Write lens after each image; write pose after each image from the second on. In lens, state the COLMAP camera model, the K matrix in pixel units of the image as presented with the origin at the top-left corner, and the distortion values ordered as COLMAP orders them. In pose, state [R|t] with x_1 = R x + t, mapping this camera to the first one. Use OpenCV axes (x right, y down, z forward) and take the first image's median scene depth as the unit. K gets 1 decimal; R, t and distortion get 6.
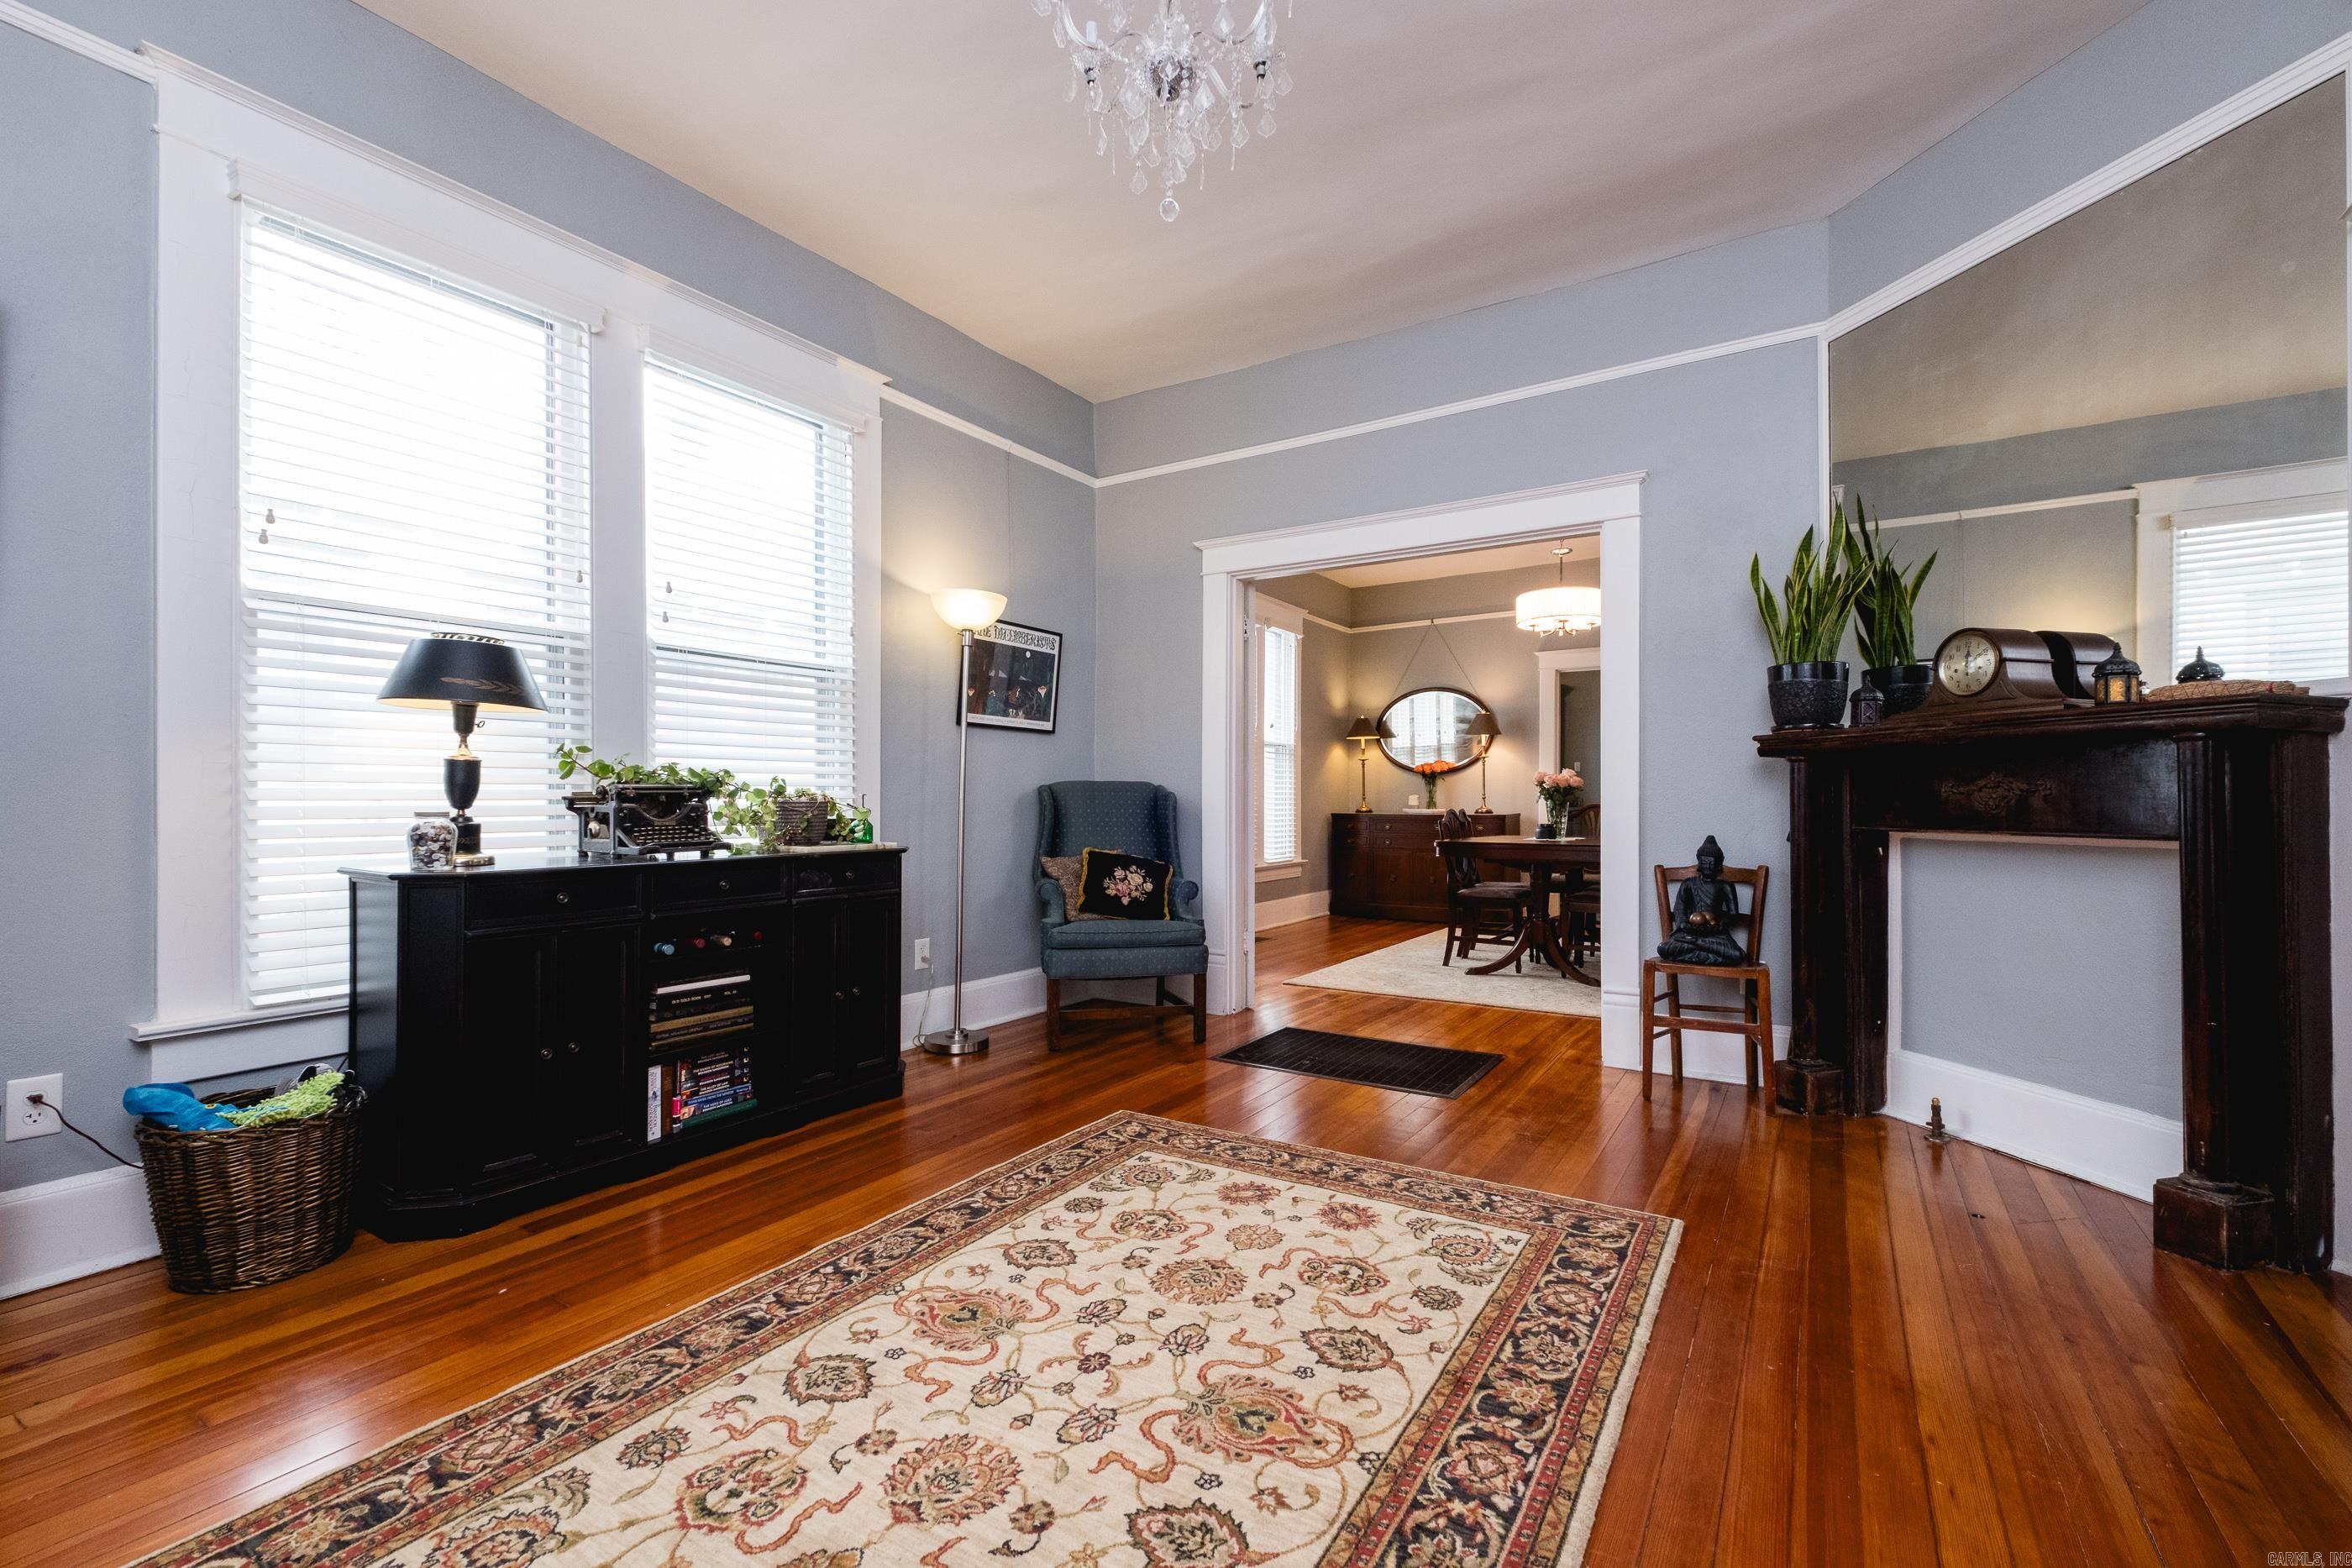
lens RADIAL K [[1019.3, 0, 1169.2], [0, 1019.3, 776.9], [0, 0, 1]] dist [-0.000891, -0.000252]
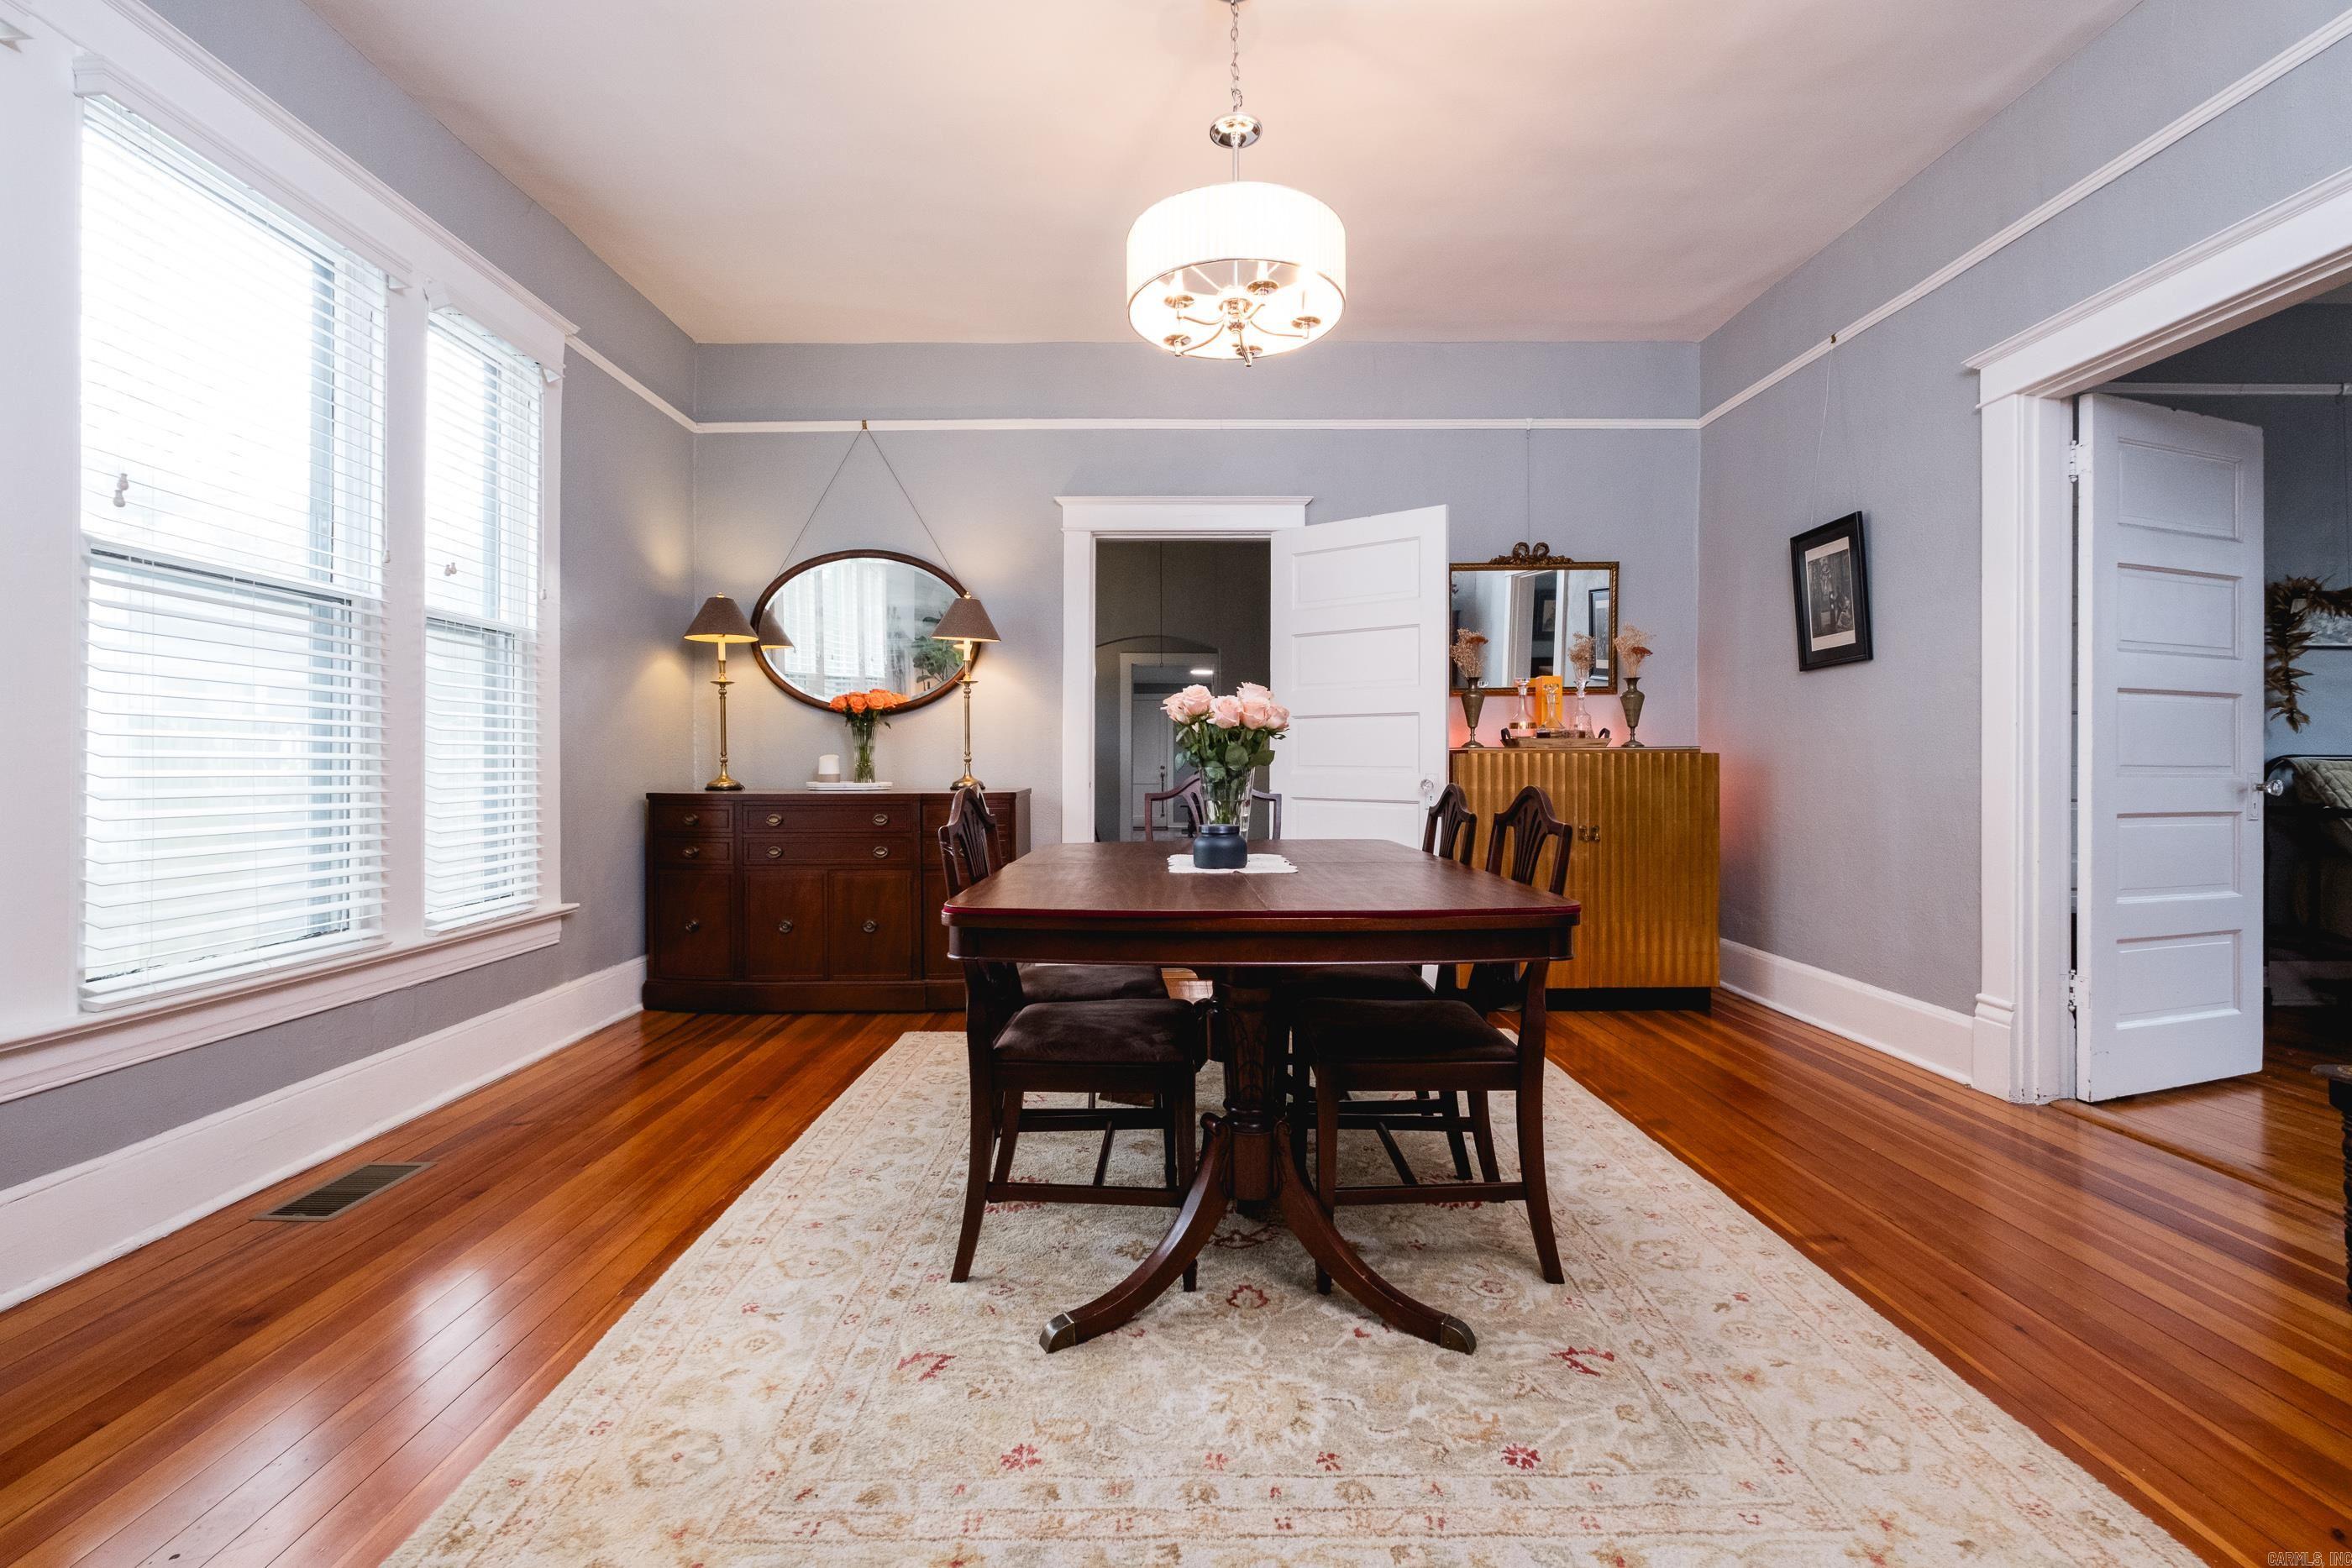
lens RADIAL K [[1019.3, 0, 1169.2], [0, 1019.3, 776.9], [0, 0, 1]] dist [-0.000891, -0.000252]
pose [[0.839774, -0.004073, 0.542921, 0.107724], [-0.012146, 0.999581, 0.026285, 0.013367], [-0.542800, -0.028668, 0.839373, 0.483808]]
